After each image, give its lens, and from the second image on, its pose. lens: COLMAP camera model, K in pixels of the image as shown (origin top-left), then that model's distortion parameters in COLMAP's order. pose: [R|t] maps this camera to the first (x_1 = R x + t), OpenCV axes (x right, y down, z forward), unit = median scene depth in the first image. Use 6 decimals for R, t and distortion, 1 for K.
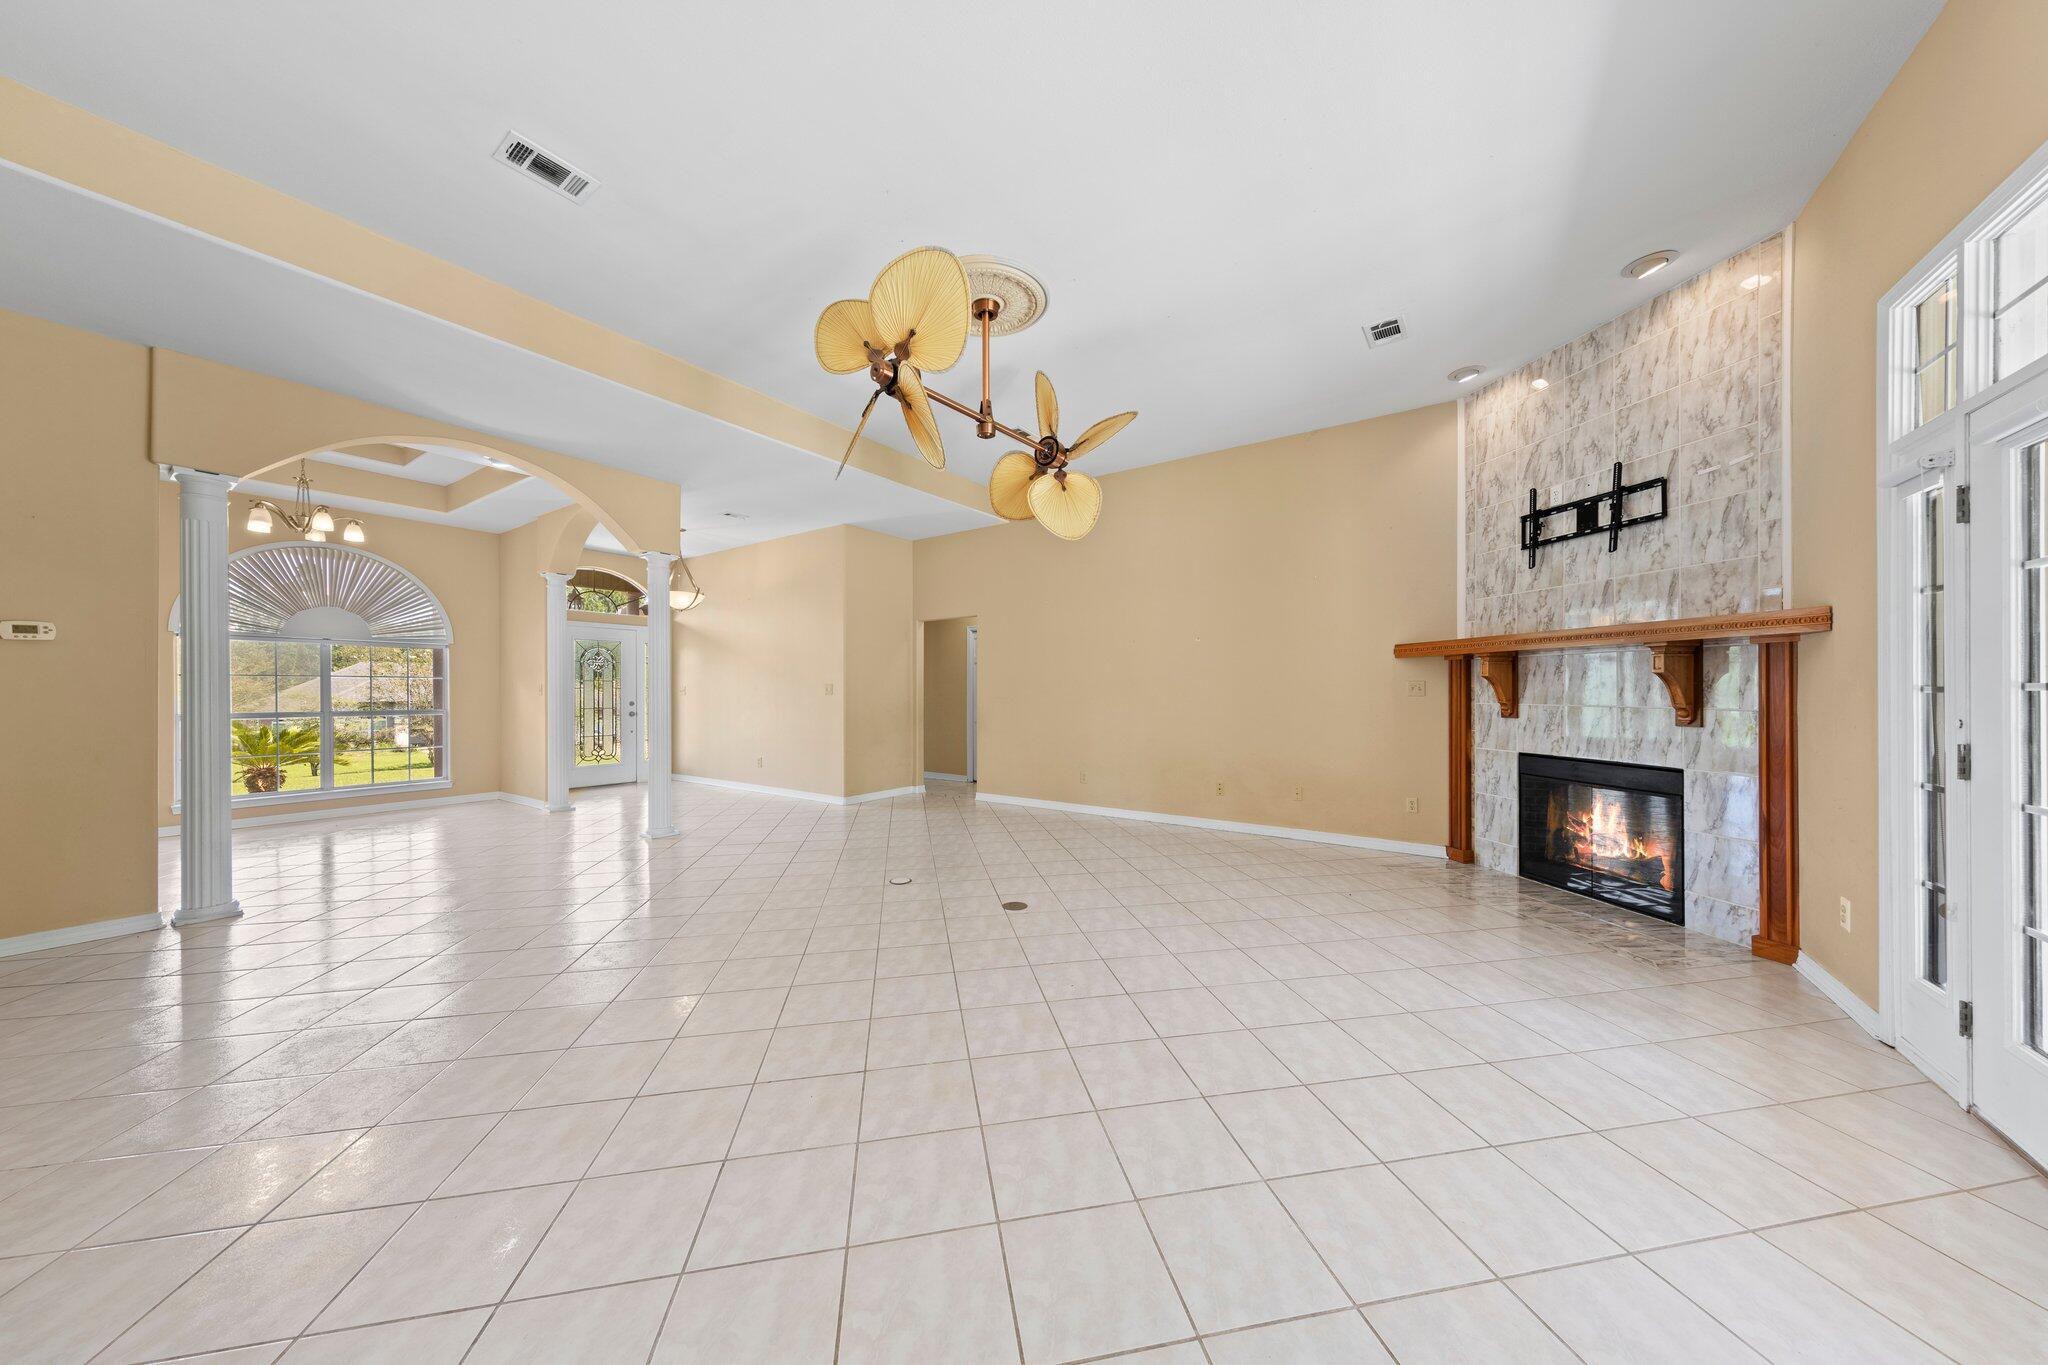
lens RADIAL K [[645.0, 0, 1032.7], [0, 645.0, 690.8], [0, 0, 1]] dist [0.006780, -0.000889]
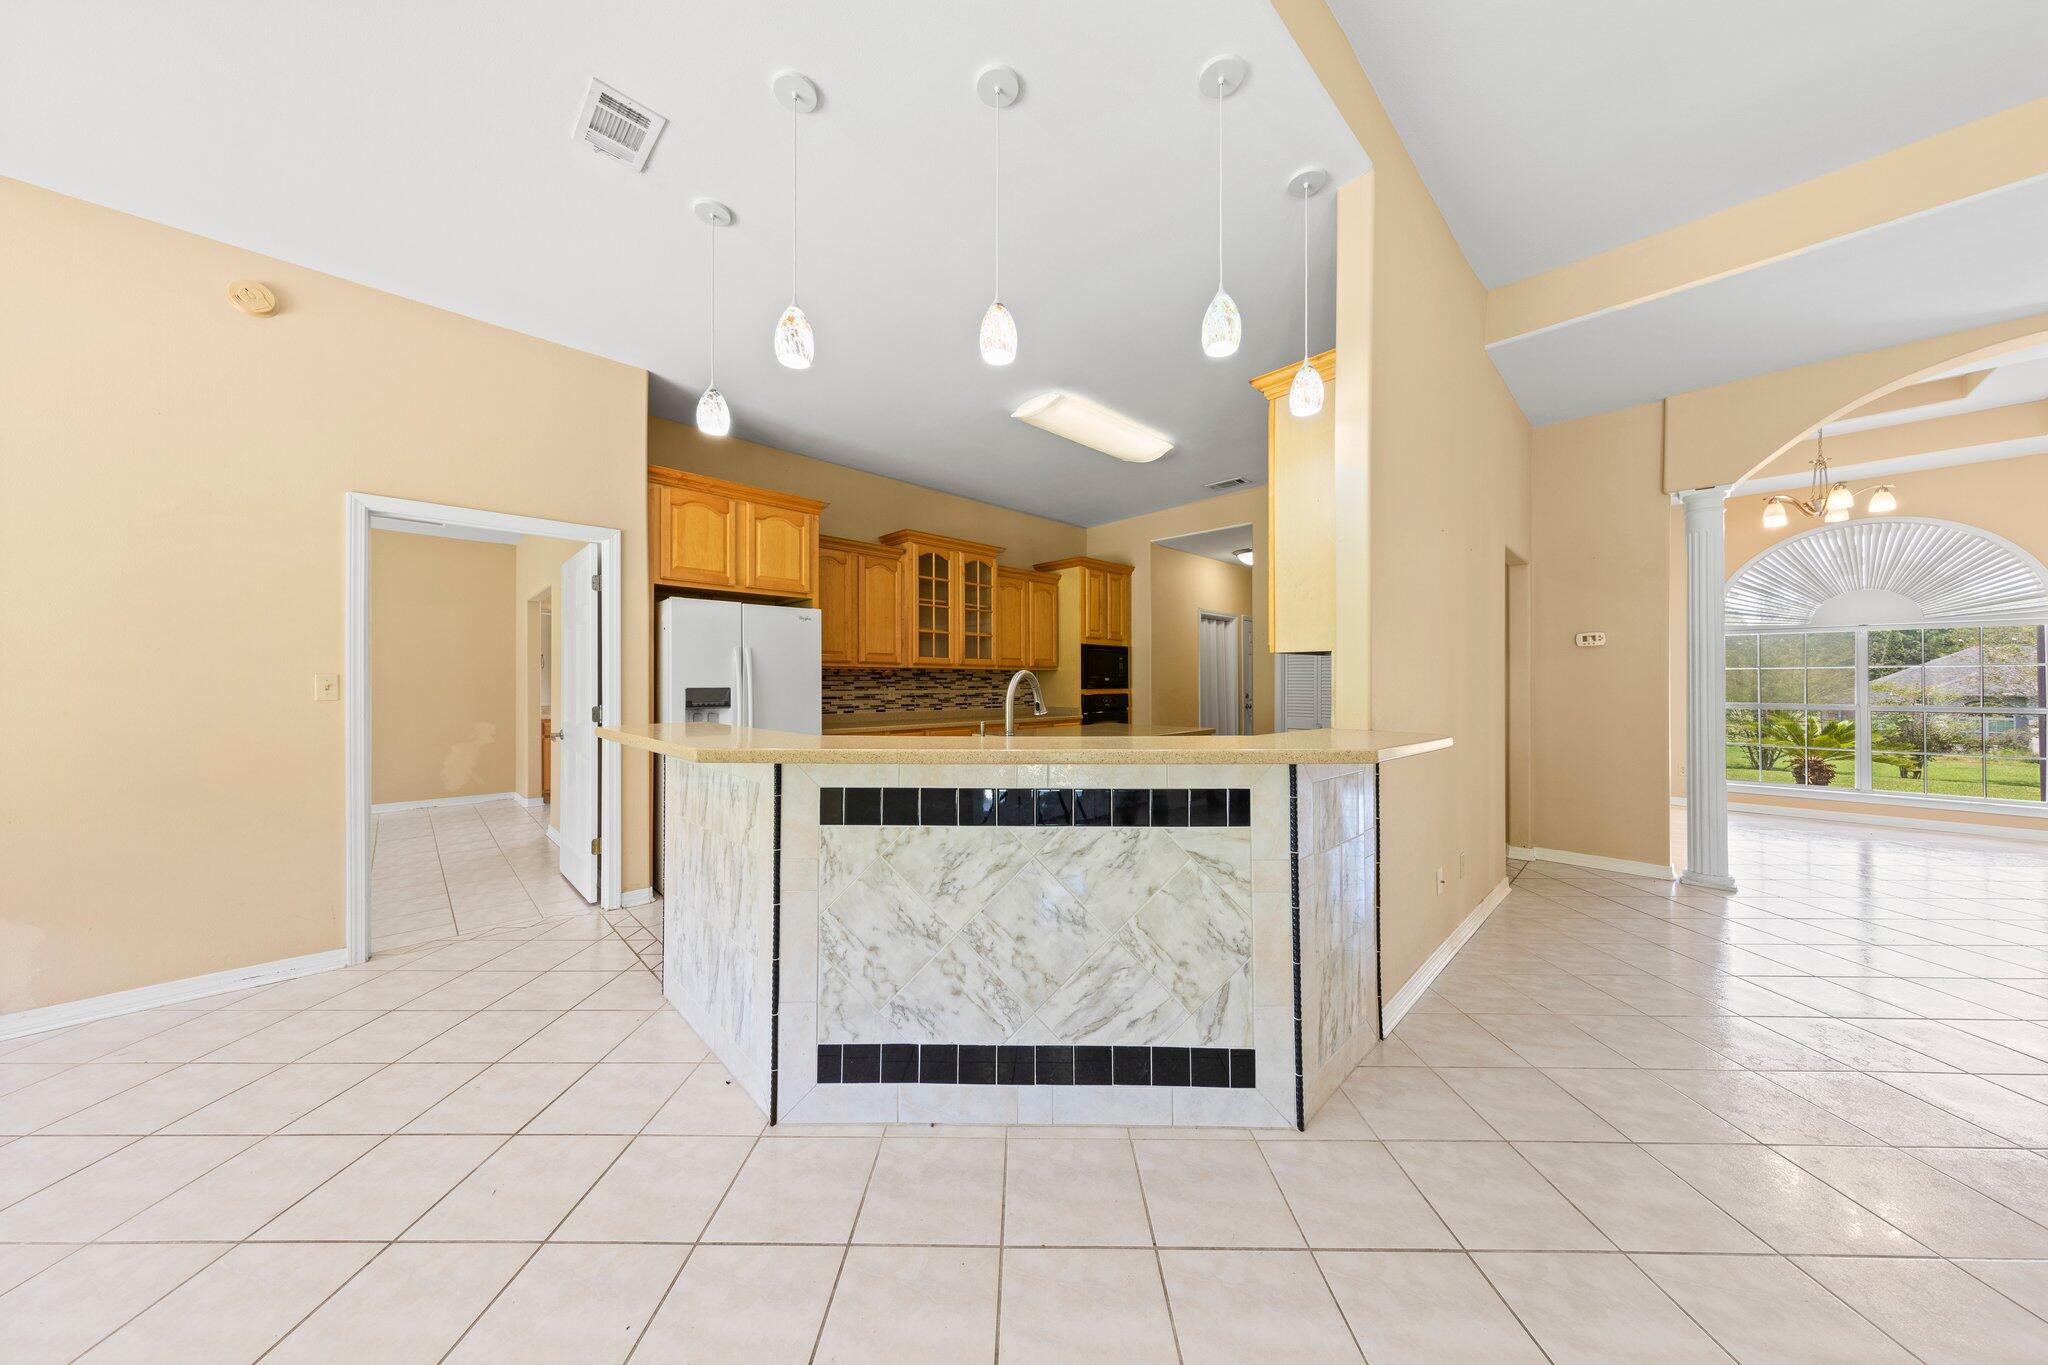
lens RADIAL K [[645.0, 0, 1021.2], [0, 645.0, 677.5], [0, 0, 1]] dist [0.006780, -0.000889]
pose [[-0.206048, -0.005314, -0.978527, 0.058580], [-0.000576, 0.999986, -0.005309, -0.001434], [0.978542, -0.000530, -0.206049, 0.057867]]
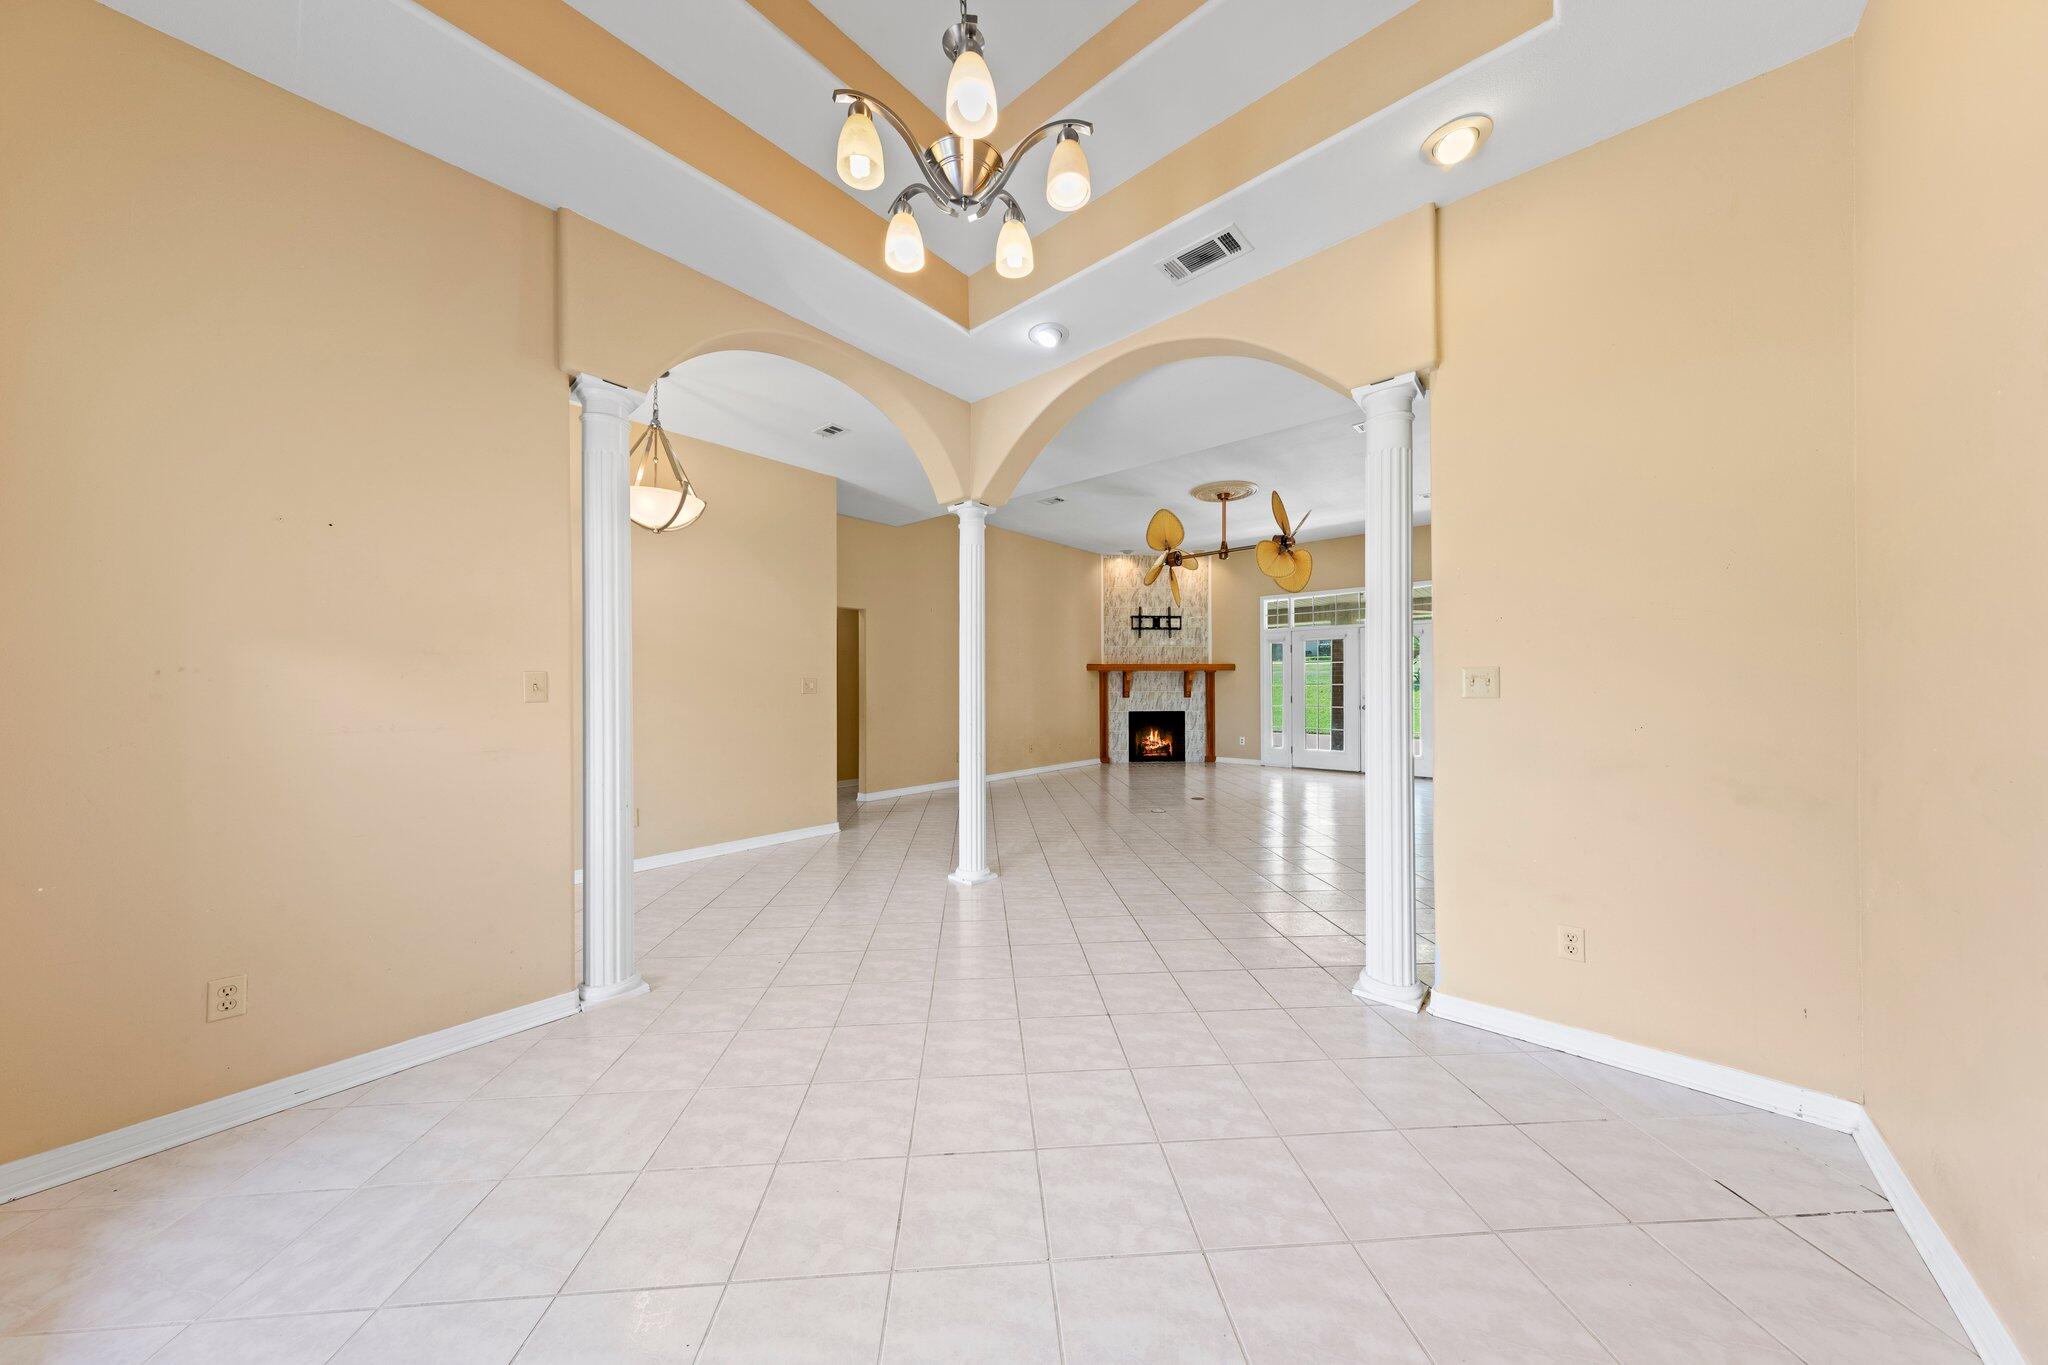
lens RADIAL K [[645.0, 0, 1014.5], [0, 645.0, 690.2], [0, 0, 1]] dist [0.006780, -0.000889]
pose [[0.125460, 0.000428, 0.992099, -1.750254], [0.005776, 0.999983, -0.001162, 0.015387], [-0.992082, 0.005876, 0.125455, 1.140063]]
